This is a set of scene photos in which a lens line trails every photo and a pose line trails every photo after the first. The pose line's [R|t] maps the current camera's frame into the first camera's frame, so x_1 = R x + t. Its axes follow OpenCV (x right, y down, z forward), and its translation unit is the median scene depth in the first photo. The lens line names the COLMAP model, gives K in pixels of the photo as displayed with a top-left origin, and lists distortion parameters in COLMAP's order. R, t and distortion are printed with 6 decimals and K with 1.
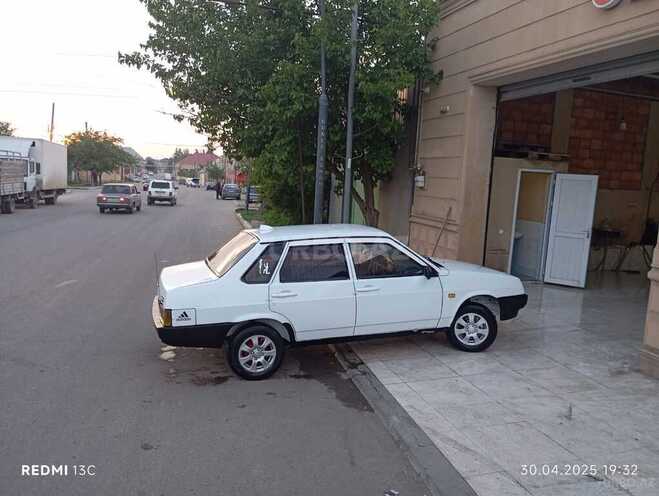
lens RADIAL K [[543.7, 0, 329.9], [0, 543.7, 241.8], [0, 0, 1]] dist [0.062336, -0.079773]
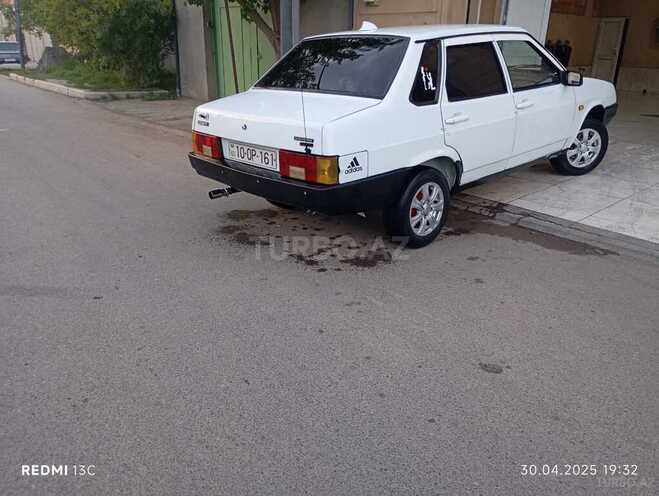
lens RADIAL K [[543.7, 0, 329.9], [0, 543.7, 241.8], [0, 0, 1]] dist [0.062336, -0.079773]
pose [[0.907966, -0.175178, 0.380671, -0.488184], [0.077819, 0.963114, 0.257597, 0.053357], [-0.411755, -0.204266, 0.888106, 0.403479]]
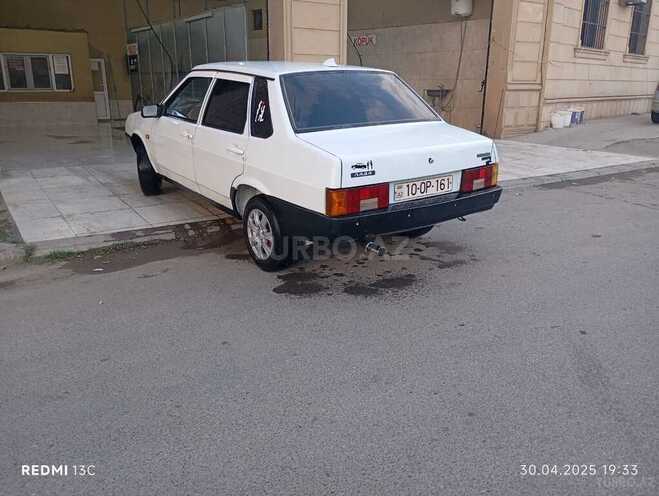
lens RADIAL K [[549.0, 0, 332.6], [0, 549.0, 235.7], [0, 0, 1]] dist [0.080554, -0.092587]
pose [[-0.298171, -0.302850, 0.905194, -0.877461], [0.098408, 0.933524, 0.344745, -0.067011], [-0.949426, 0.191871, -0.248547, 1.289058]]
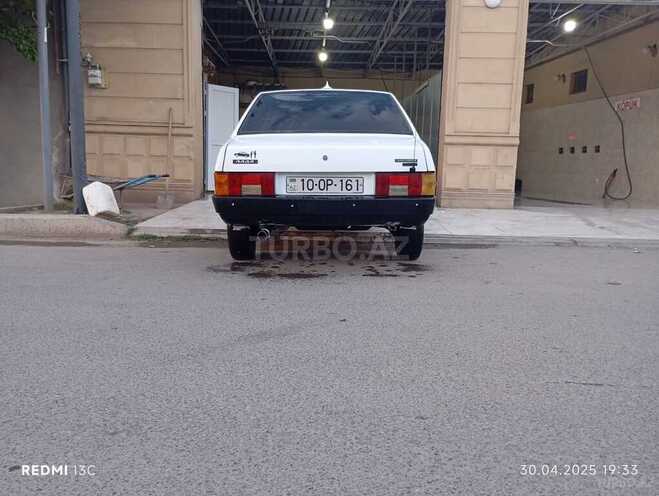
lens RADIAL K [[549.0, 0, 332.6], [0, 549.0, 235.7], [0, 0, 1]] dist [0.080554, -0.092587]
pose [[0.314840, -0.154239, 0.936529, -0.937513], [0.106163, 0.986239, 0.126736, 0.089150], [-0.943189, 0.059523, 0.326881, 0.797602]]
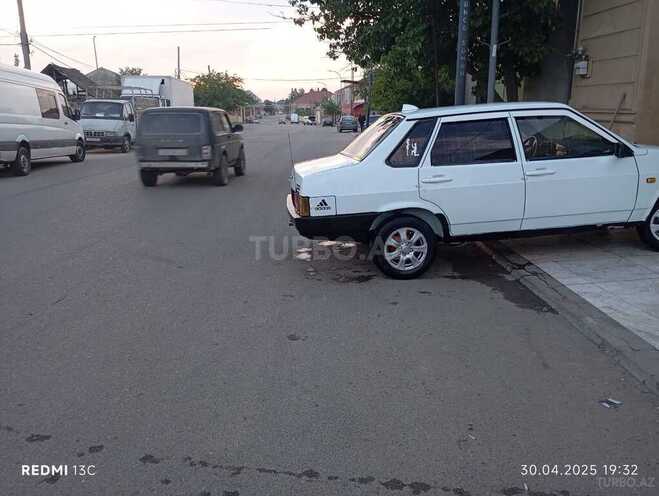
lens RADIAL K [[543.7, 0, 329.9], [0, 543.7, 241.8], [0, 0, 1]] dist [0.062336, -0.079773]
pose [[0.977362, -0.006033, -0.211490, -0.064239], [0.030142, 0.993368, 0.110961, 0.088974], [0.209418, -0.114824, 0.971061, 0.130044]]
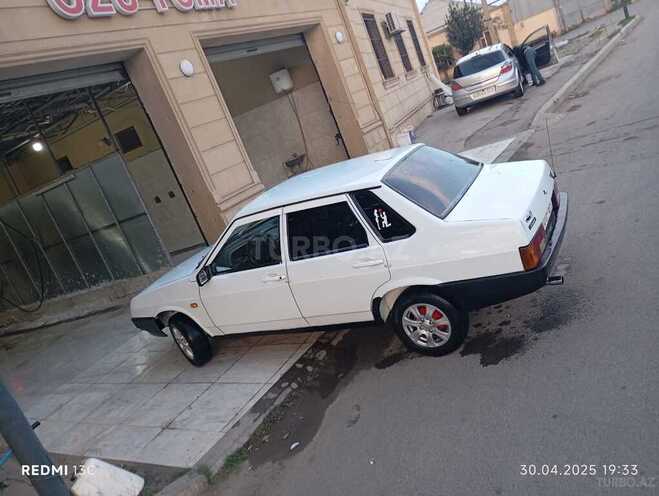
lens RADIAL K [[543.7, 0, 329.9], [0, 543.7, 241.8], [0, 0, 1]] dist [0.062336, -0.079773]
pose [[-0.652307, 0.020876, 0.757667, -0.678194], [0.415171, 0.846164, 0.334124, -0.218734], [-0.634136, 0.532513, -0.560626, 1.621758]]
